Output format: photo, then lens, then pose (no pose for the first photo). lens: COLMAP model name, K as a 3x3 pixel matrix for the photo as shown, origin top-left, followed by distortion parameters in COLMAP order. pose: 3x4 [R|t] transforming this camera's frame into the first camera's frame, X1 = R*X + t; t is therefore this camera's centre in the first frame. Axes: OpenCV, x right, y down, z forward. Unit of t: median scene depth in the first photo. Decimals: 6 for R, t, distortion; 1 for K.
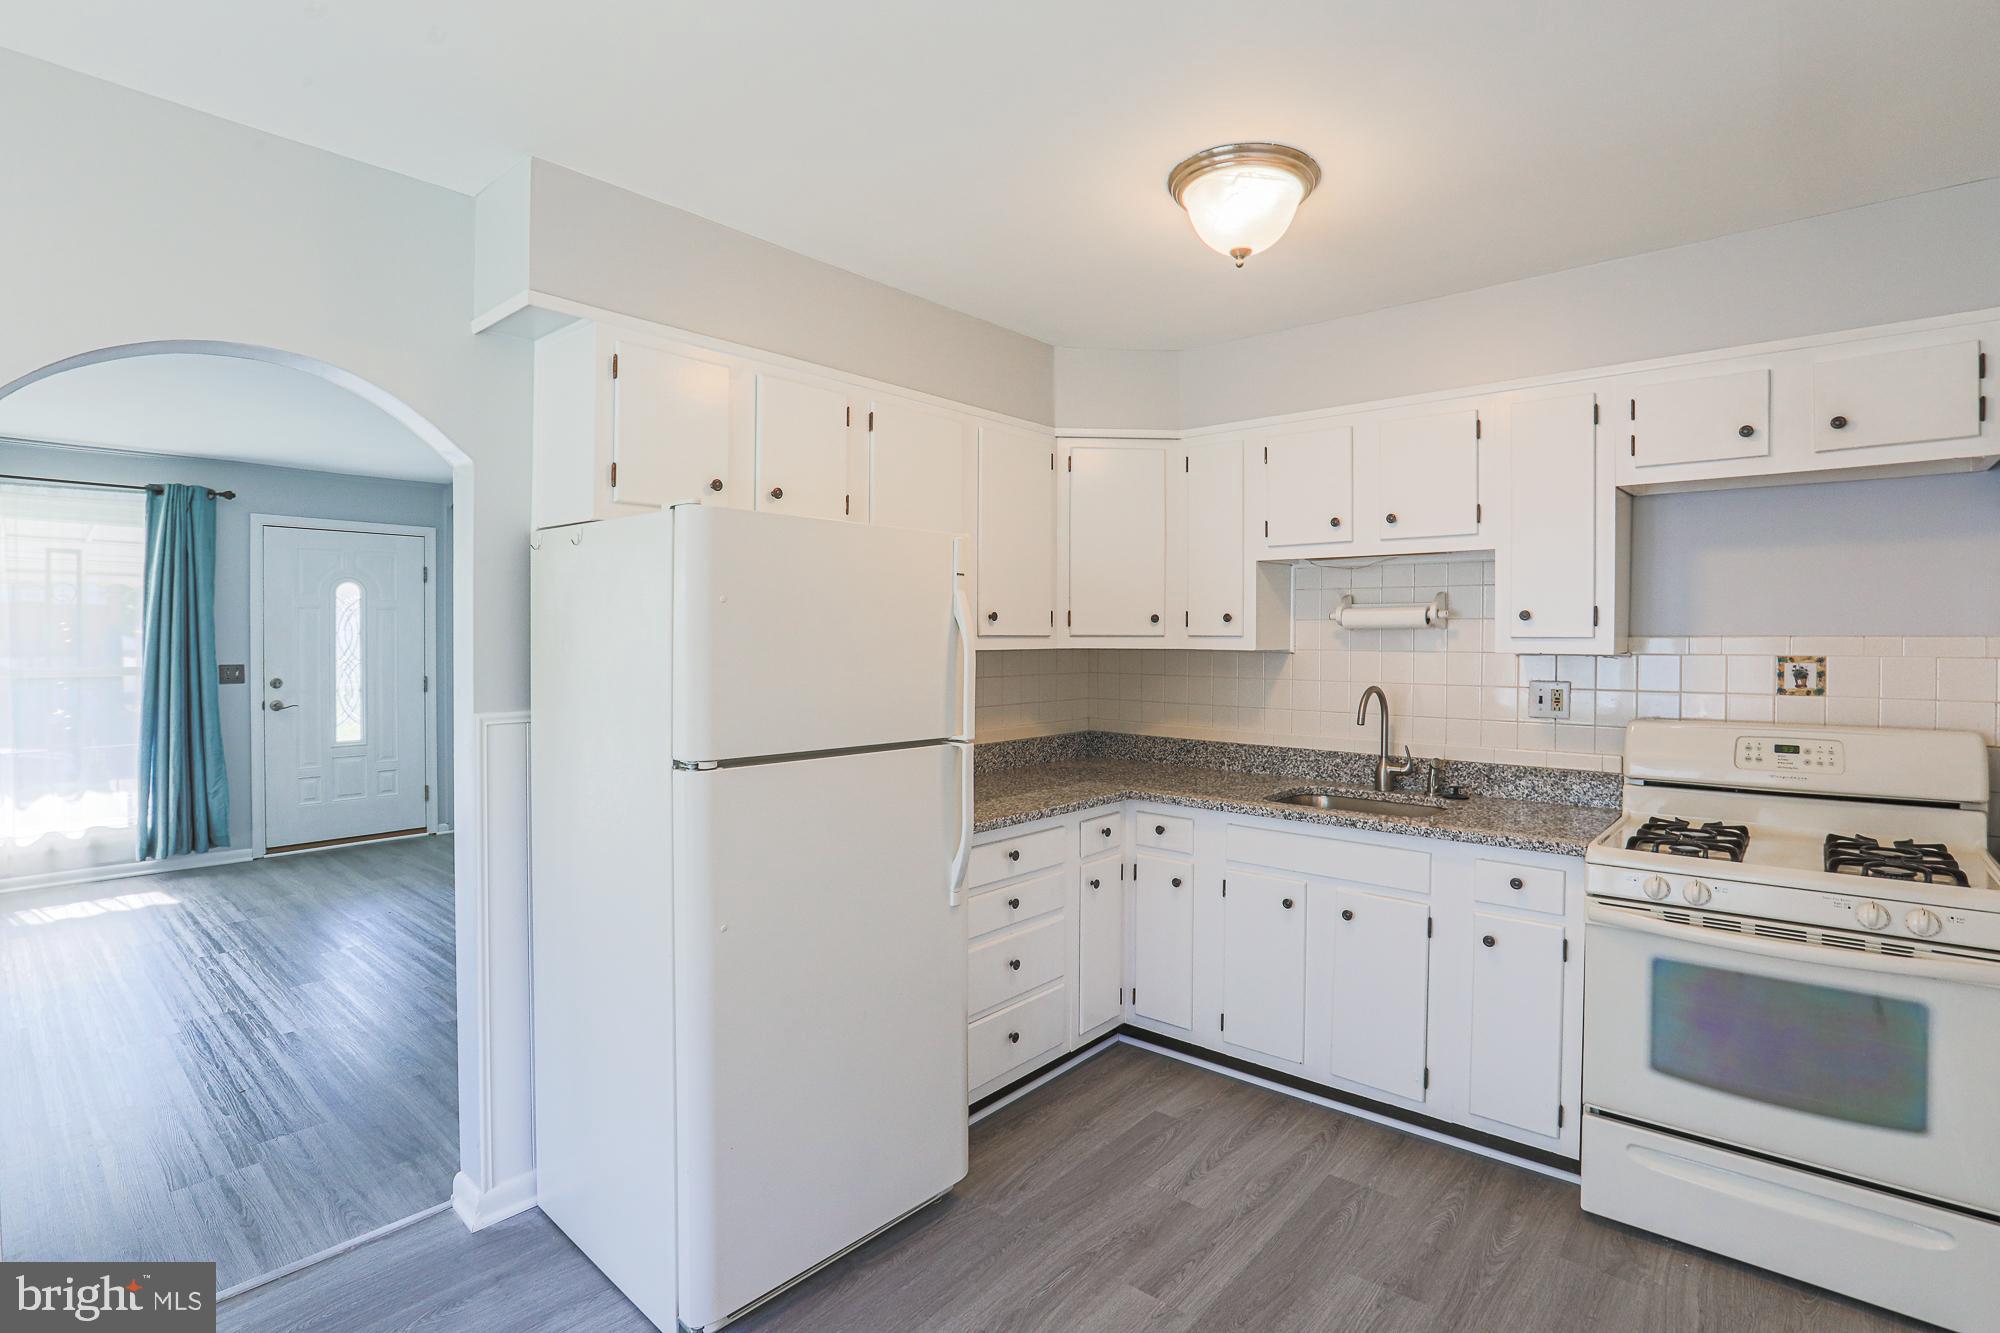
lens RADIAL K [[949.4, 0, 1012.6], [0, 949.4, 651.7], [0, 0, 1]] dist [-0.040153, 0.014924]
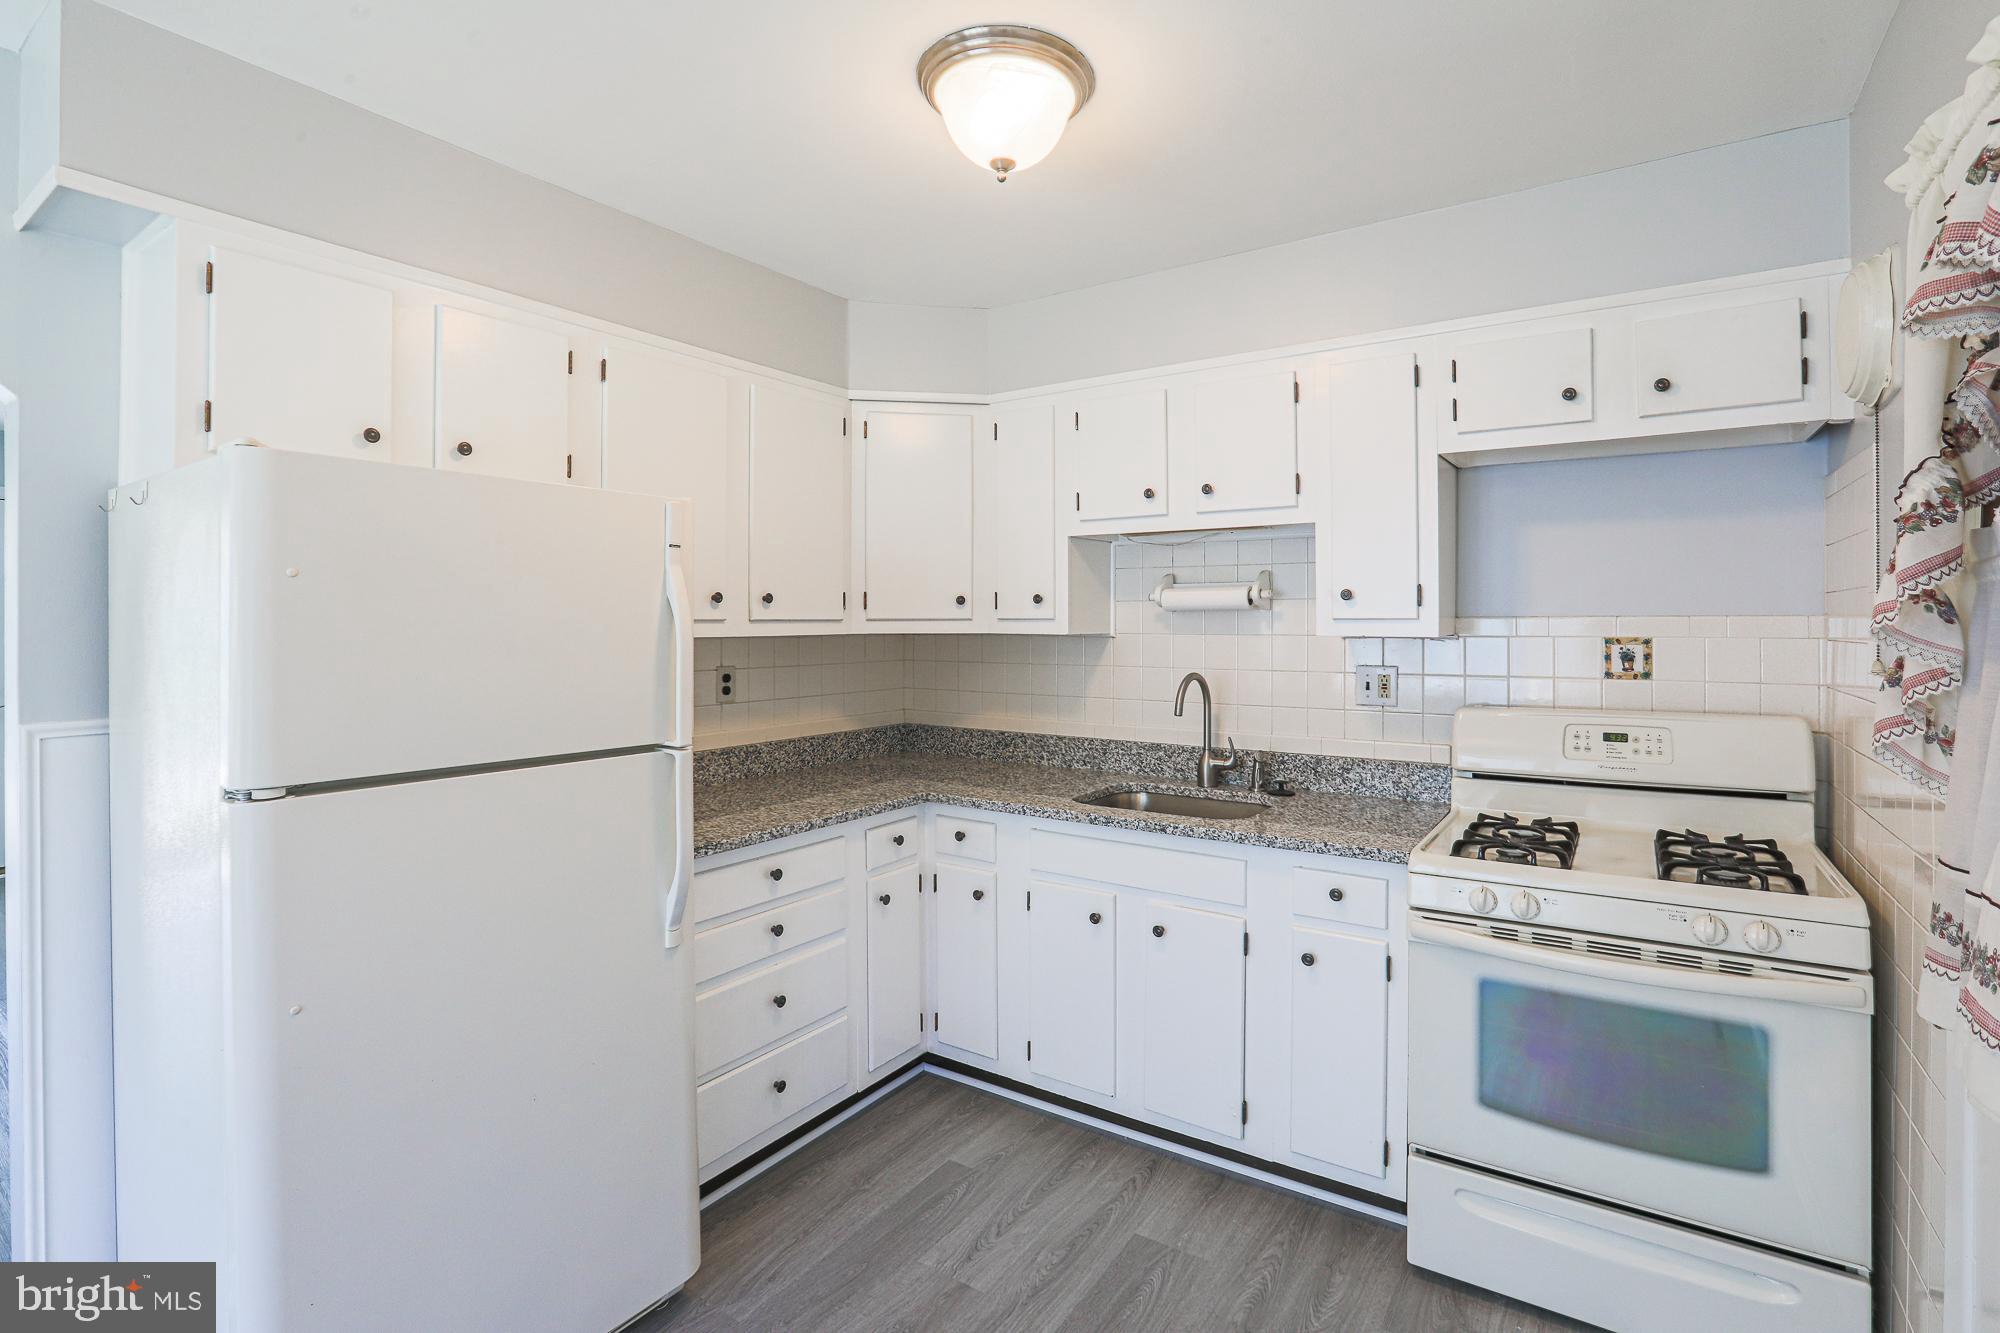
lens RADIAL K [[949.4, 0, 984.9], [0, 949.4, 620.4], [0, 0, 1]] dist [-0.040153, 0.014924]
pose [[0.994579, -0.004587, 0.103884, 0.090473], [0.006272, 0.999854, -0.015906, -0.001252], [-0.103796, 0.016472, 0.994462, 0.111449]]
